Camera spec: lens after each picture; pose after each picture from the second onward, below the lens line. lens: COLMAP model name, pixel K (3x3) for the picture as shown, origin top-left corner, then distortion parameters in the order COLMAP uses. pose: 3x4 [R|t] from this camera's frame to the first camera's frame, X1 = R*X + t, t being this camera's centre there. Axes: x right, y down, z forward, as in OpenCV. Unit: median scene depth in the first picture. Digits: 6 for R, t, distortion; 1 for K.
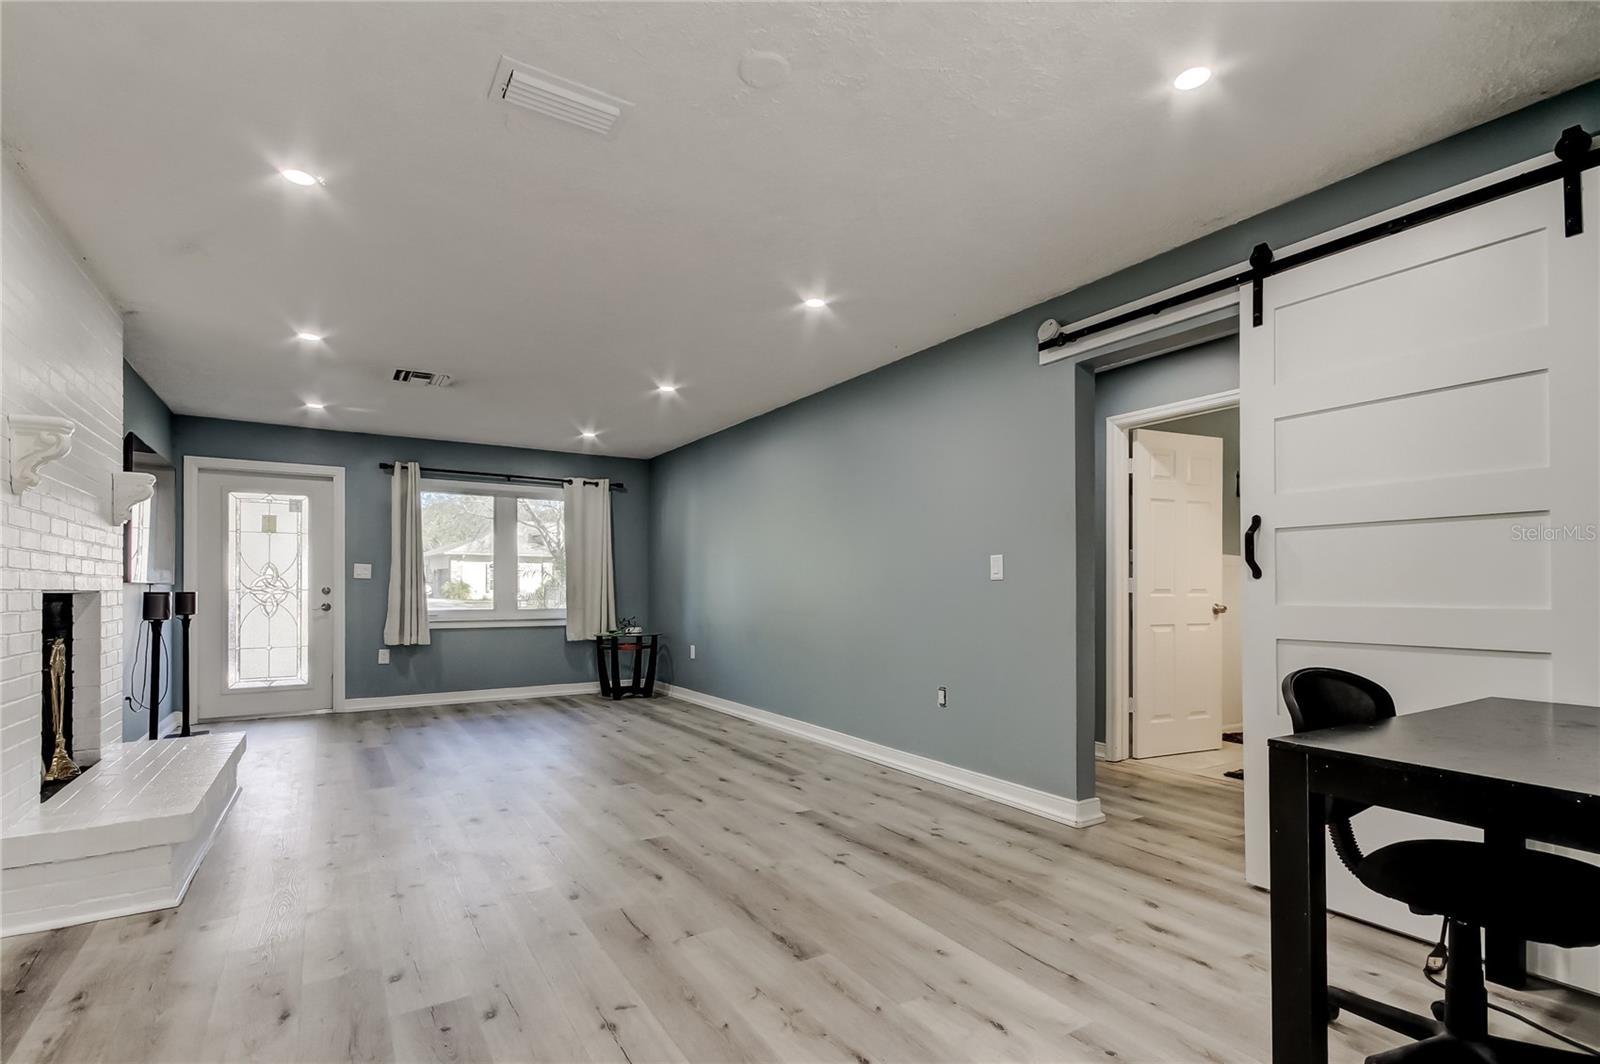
lens RADIAL K [[774.3, 0, 879.1], [0, 774.3, 582.2], [0, 0, 1]] dist [0.023425, 0.000405]
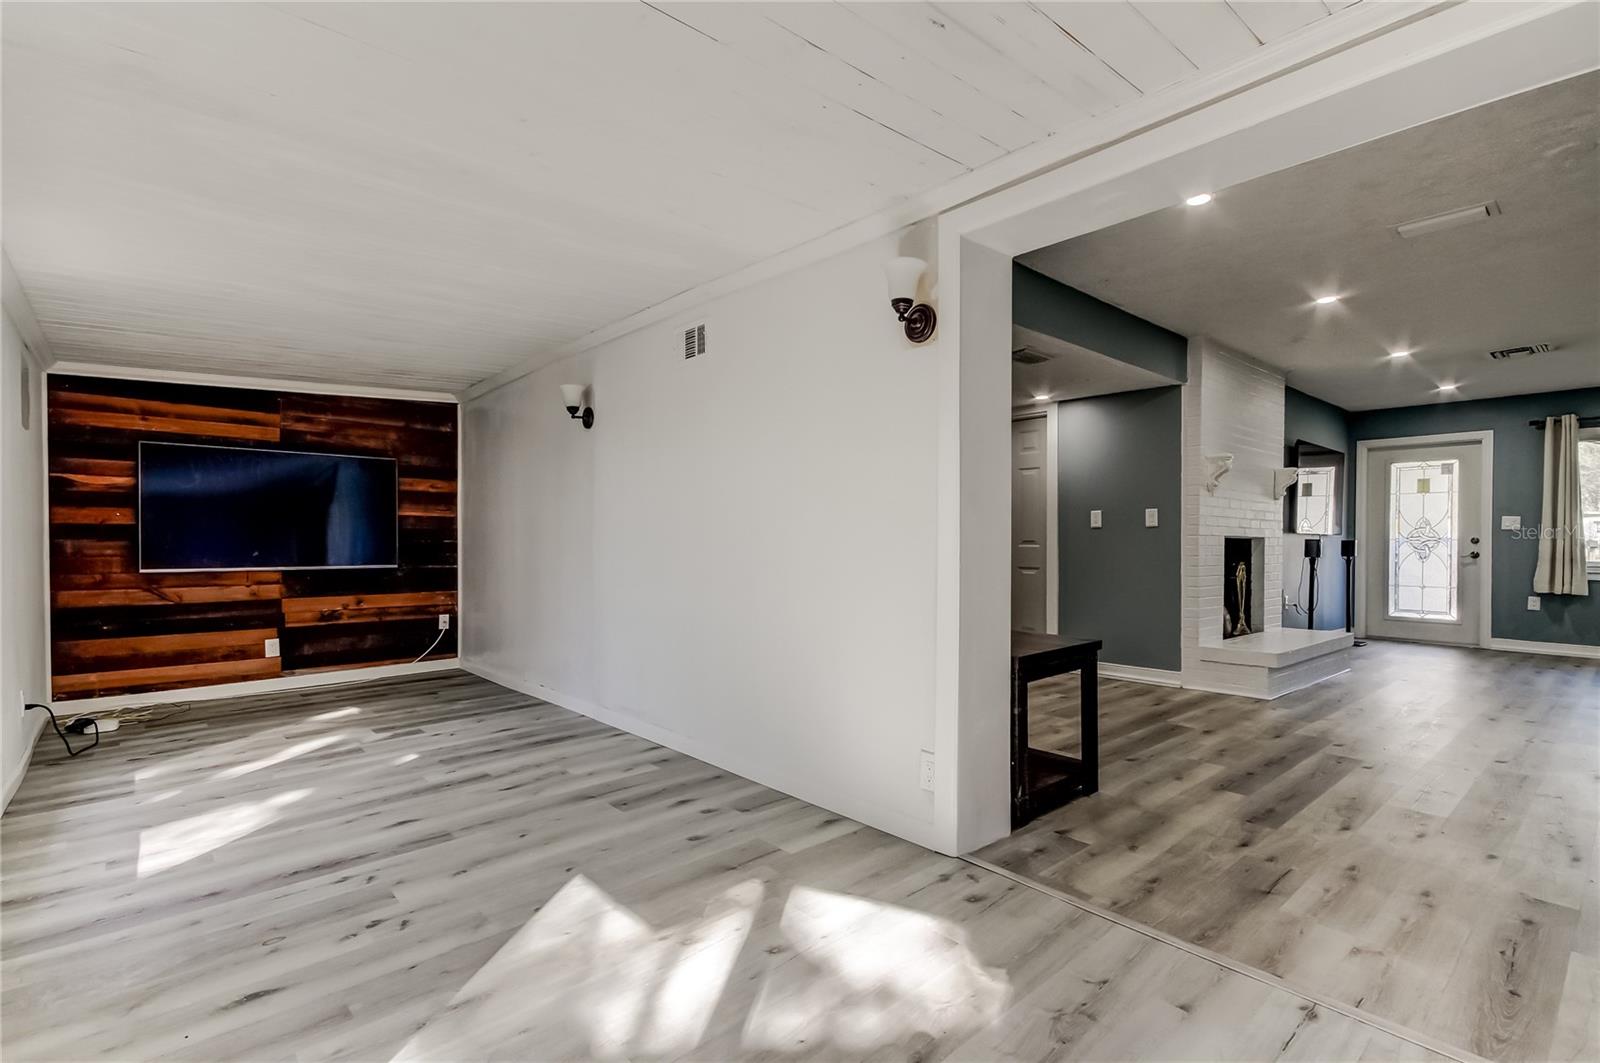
lens RADIAL K [[755.7, 0, 745.8], [0, 755.7, 545.2], [0, 0, 1]] dist [0.018547, -0.000717]
pose [[0.077647, 0.010793, -0.996922, 0.328373], [0.001062, 0.999940, 0.010909, 0.004296], [0.996980, -0.001906, 0.077631, -0.146632]]
